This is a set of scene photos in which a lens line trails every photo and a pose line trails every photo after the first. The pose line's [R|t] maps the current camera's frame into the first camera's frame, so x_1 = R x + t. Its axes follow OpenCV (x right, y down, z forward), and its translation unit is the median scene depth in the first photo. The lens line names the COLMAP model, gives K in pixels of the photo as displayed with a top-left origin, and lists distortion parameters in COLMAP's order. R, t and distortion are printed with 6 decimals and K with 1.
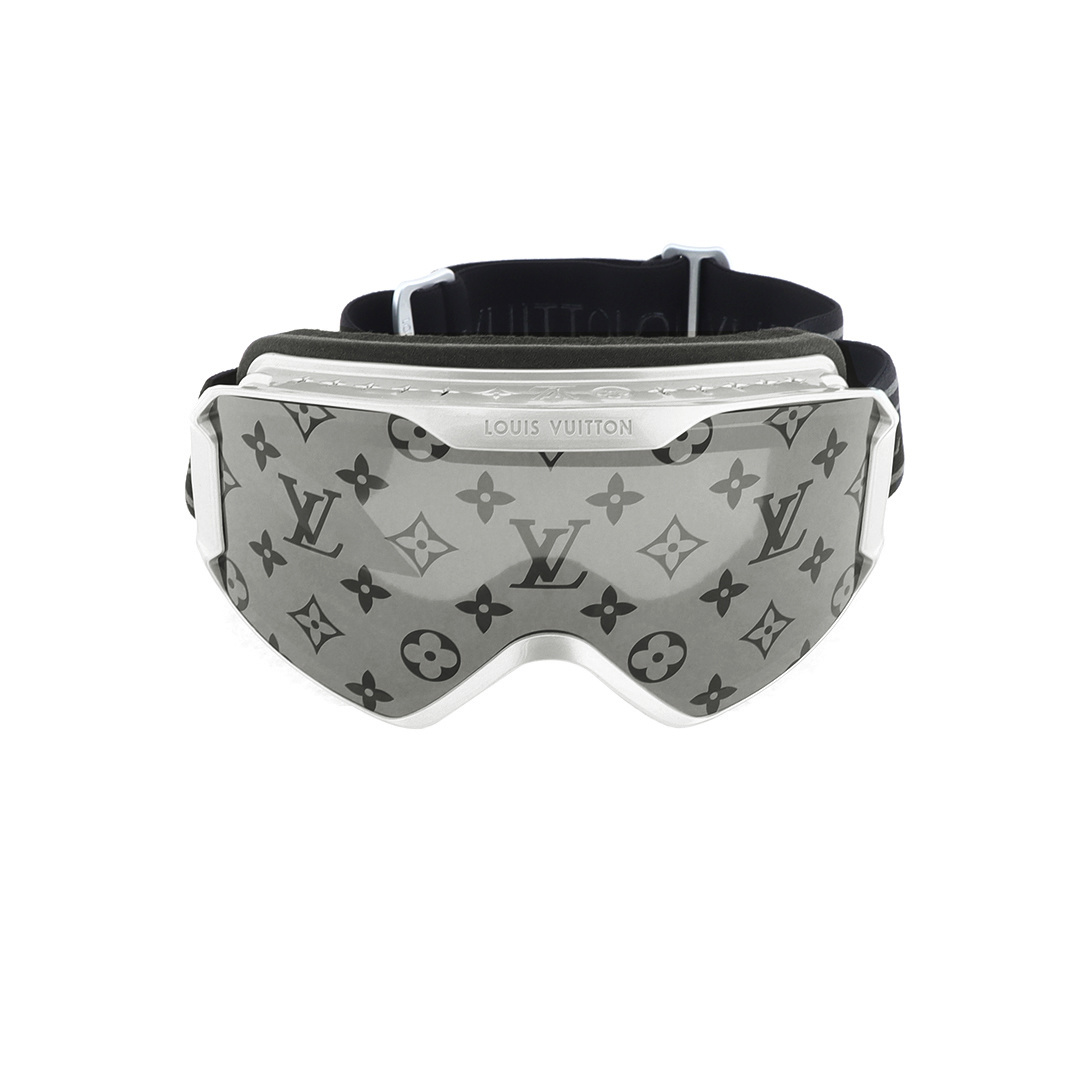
lens RADIAL K [[1717.7, 0, 540.0], [0, 1717.7, 540.2], [0, 0, 1]] dist [-0.010992, -0.000731]
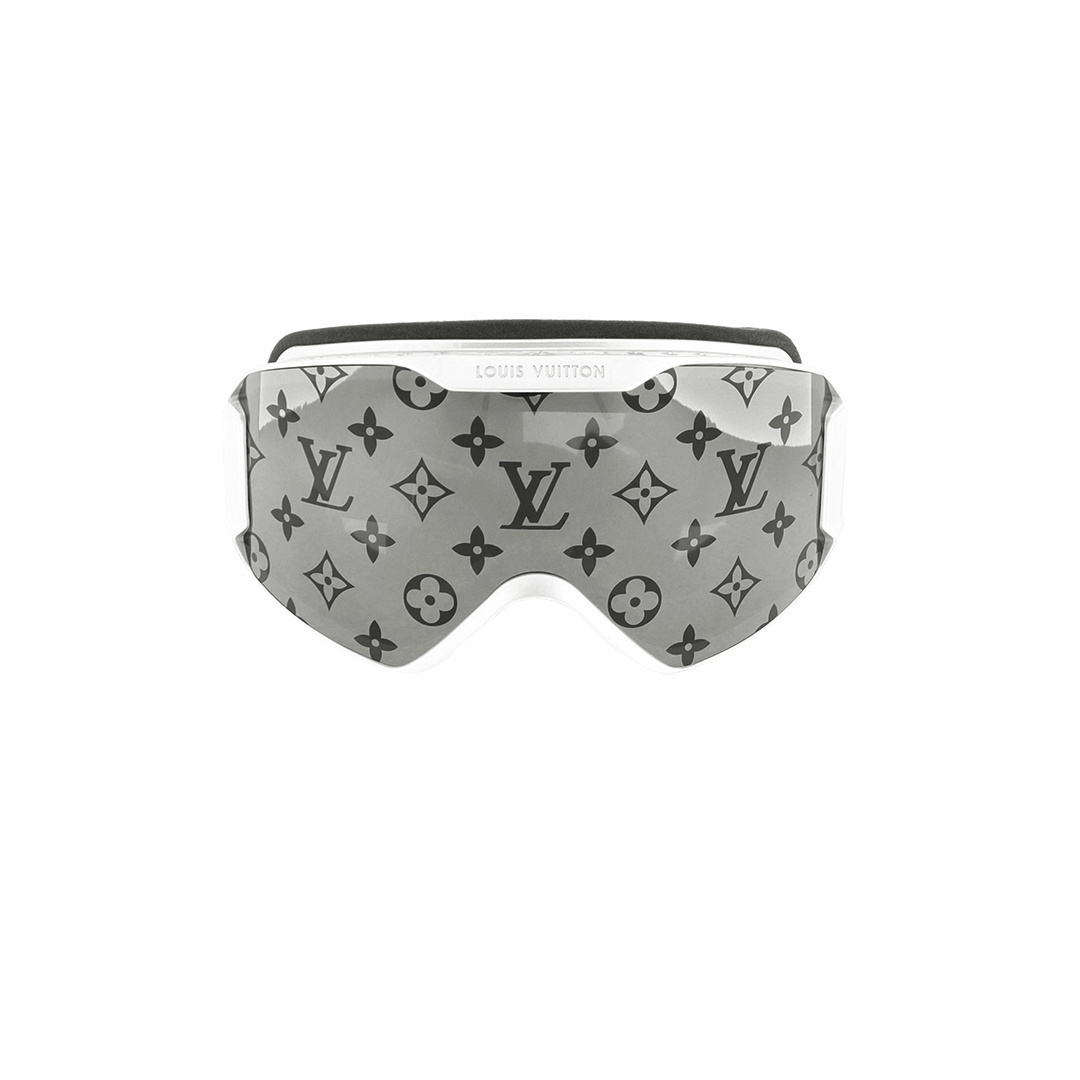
lens RADIAL K [[1717.7, 0, 540.0], [0, 1717.7, 540.2], [0, 0, 1]] dist [-0.010992, -0.000731]
pose [[0.999720, -0.004530, -0.023234, 0.033323], [0.000484, 0.985223, -0.171277, 0.219537], [0.023667, 0.171217, 0.984949, -0.100861]]
